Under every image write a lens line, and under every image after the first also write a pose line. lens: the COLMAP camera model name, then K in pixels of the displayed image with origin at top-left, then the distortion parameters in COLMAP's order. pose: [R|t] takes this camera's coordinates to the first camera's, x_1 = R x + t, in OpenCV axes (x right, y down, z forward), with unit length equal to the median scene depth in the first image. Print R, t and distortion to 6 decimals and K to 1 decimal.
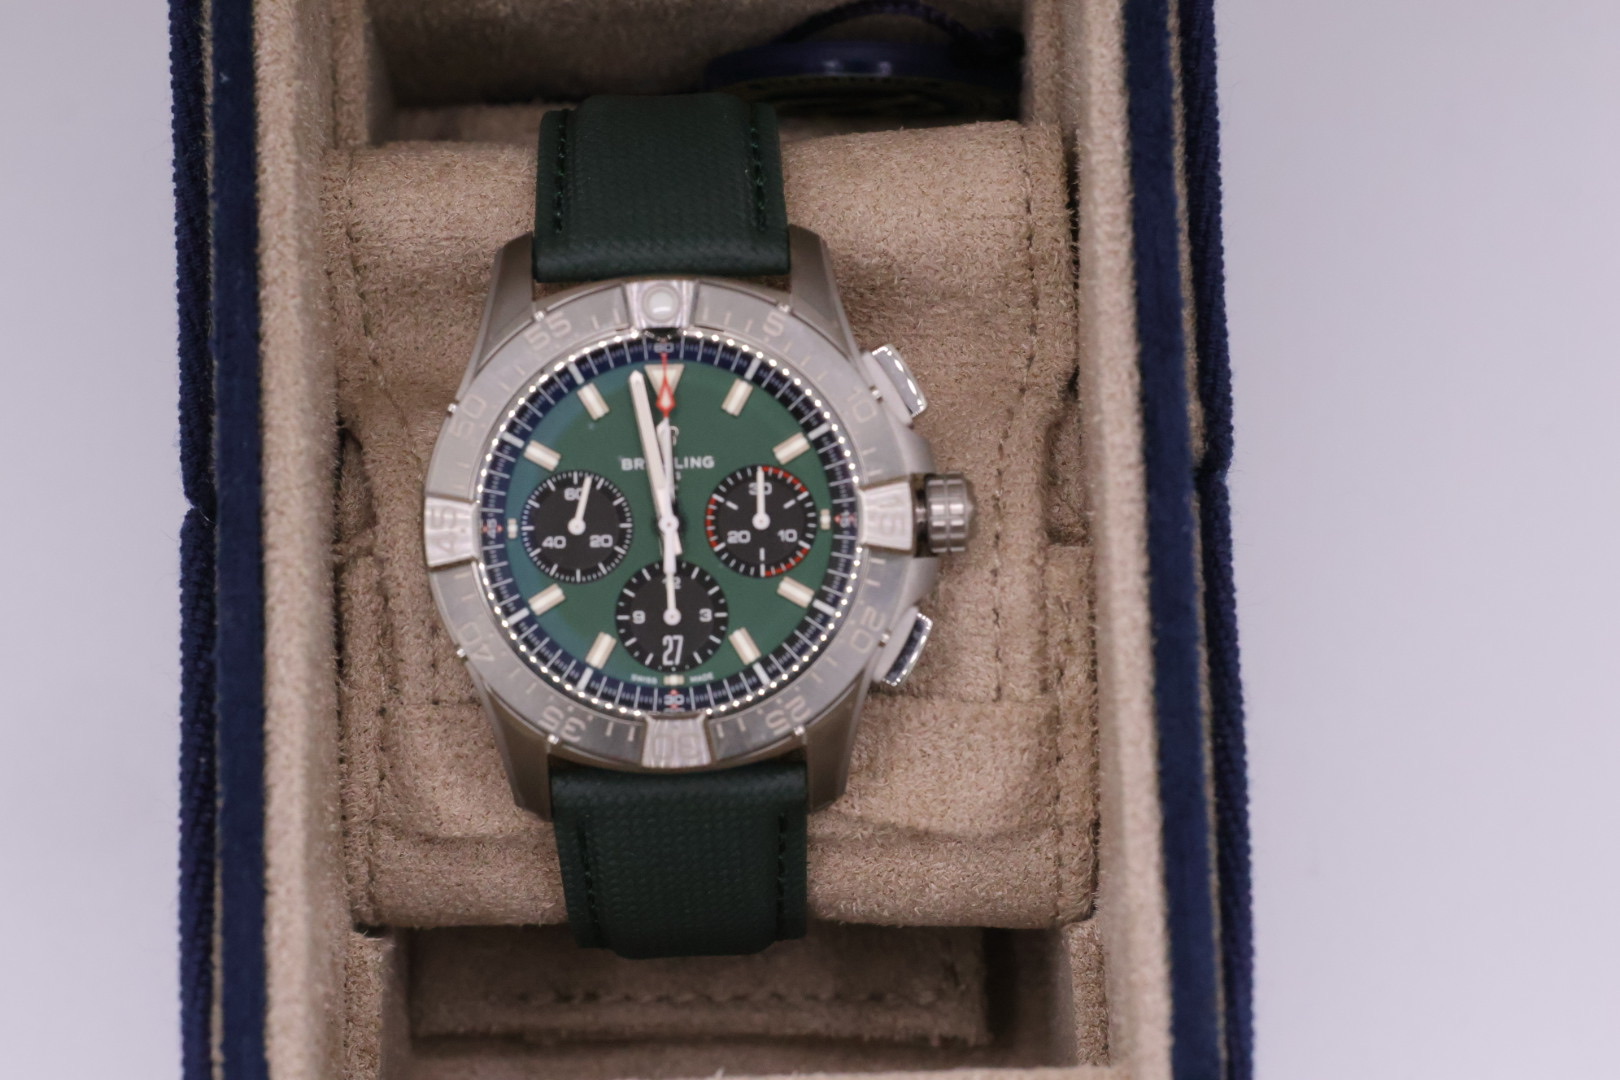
lens RADIAL K [[2937.2, 0, 810.0], [0, 2937.2, 540.0], [0, 0, 1]] dist [0.009514, 0.066614]
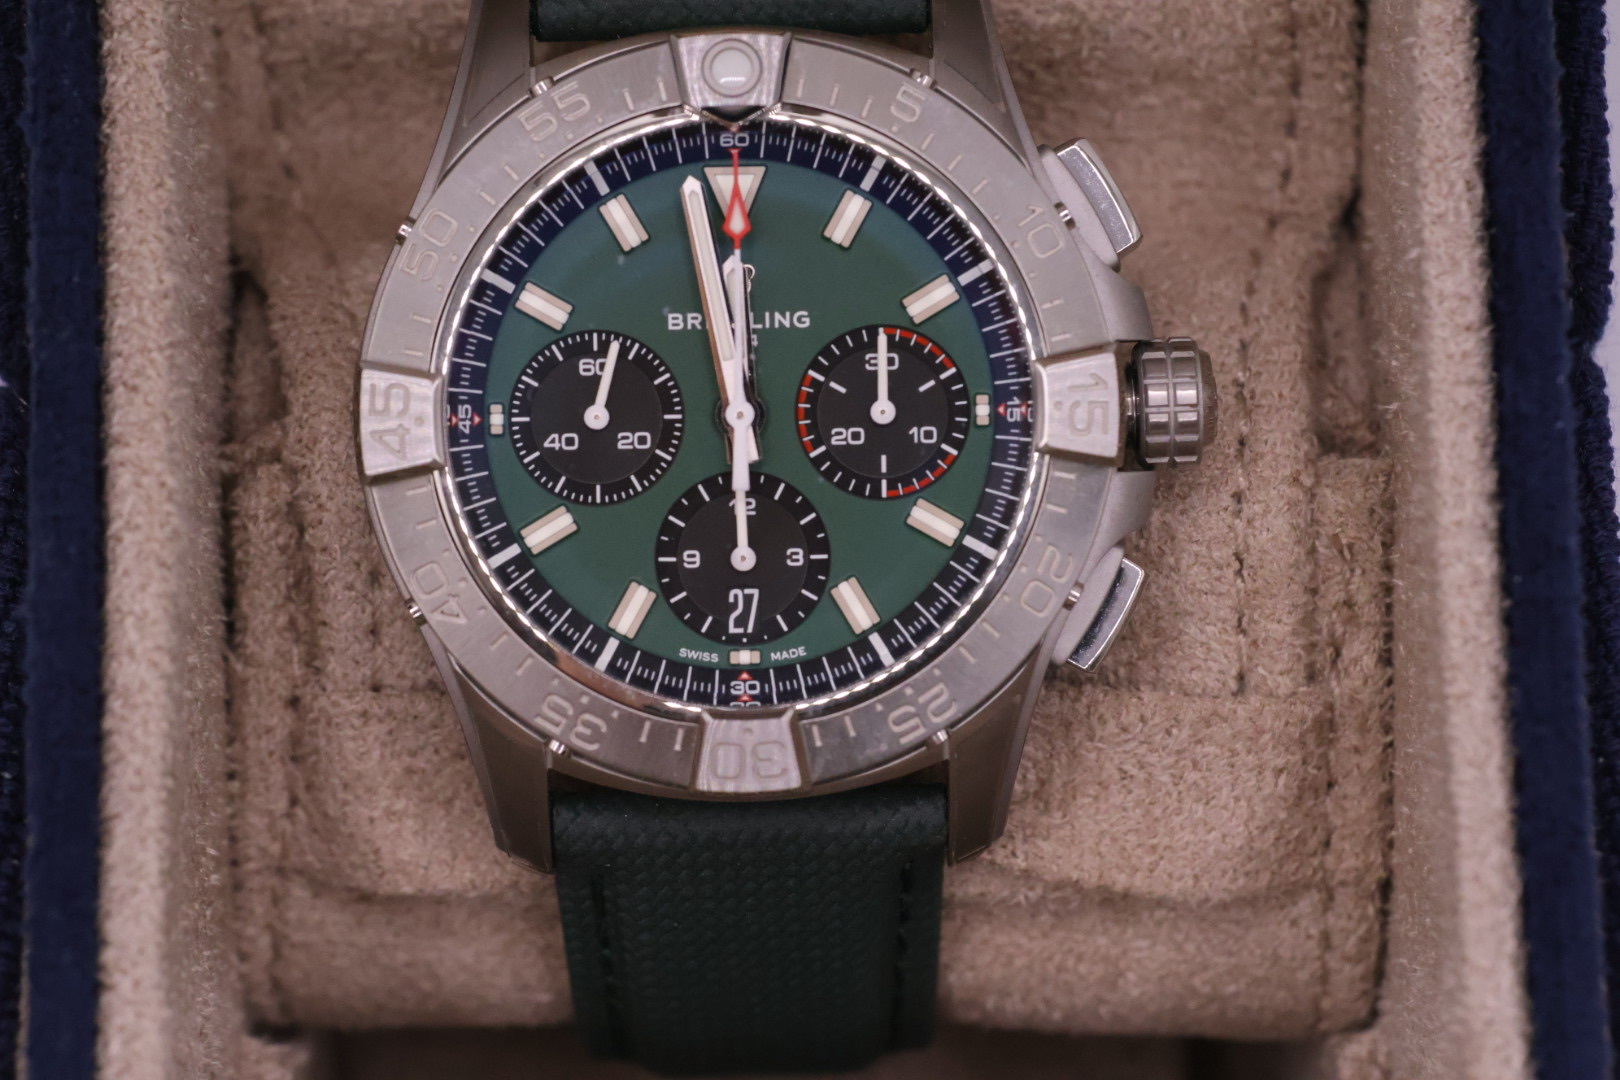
lens RADIAL K [[3466.1, 0, 810.0], [0, 3466.1, 540.0], [0, 0, 1]] dist [0.129303, -0.097984]
pose [[0.999917, 0.009830, -0.008386, -0.025918], [-0.009743, 0.999899, 0.010351, 0.013943], [0.008487, -0.010268, 0.999911, 0.238831]]
